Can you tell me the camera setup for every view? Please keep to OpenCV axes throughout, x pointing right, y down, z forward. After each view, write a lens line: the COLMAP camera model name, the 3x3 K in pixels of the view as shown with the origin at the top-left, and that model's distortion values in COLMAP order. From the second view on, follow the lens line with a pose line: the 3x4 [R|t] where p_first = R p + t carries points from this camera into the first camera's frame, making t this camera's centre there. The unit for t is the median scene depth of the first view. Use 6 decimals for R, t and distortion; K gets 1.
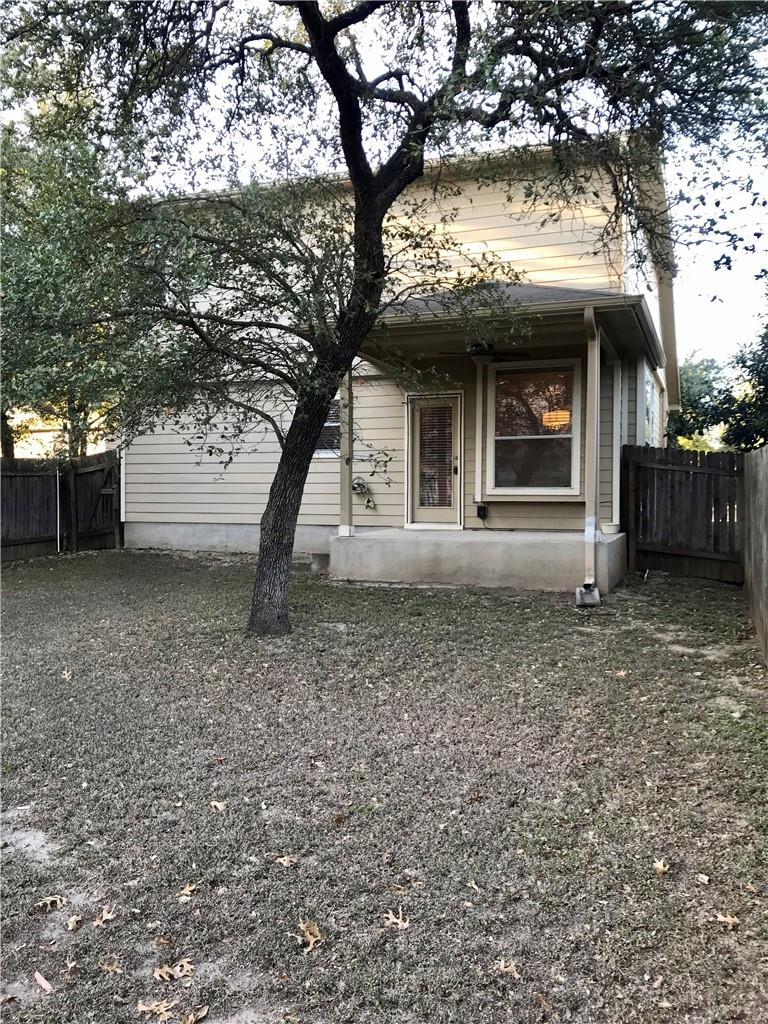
lens RADIAL K [[829.6, 0, 387.8], [0, 829.6, 513.8], [0, 0, 1]] dist [0.044984, -0.098477]
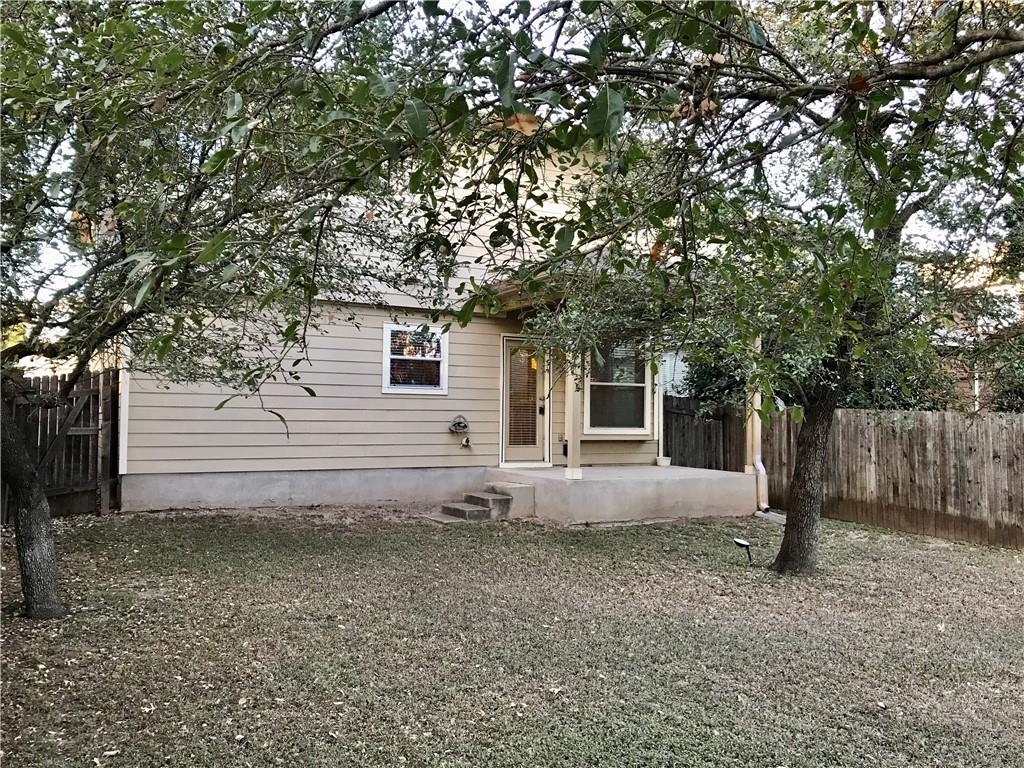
lens RADIAL K [[829.6, 0, 482.6], [0, 829.6, 380.8], [0, 0, 1]] dist [0.044984, -0.098477]
pose [[0.650064, 0.036604, 0.758998, -0.813477], [0.008358, 0.998434, -0.055310, -0.034371], [-0.759834, 0.042298, 0.648740, 0.392118]]
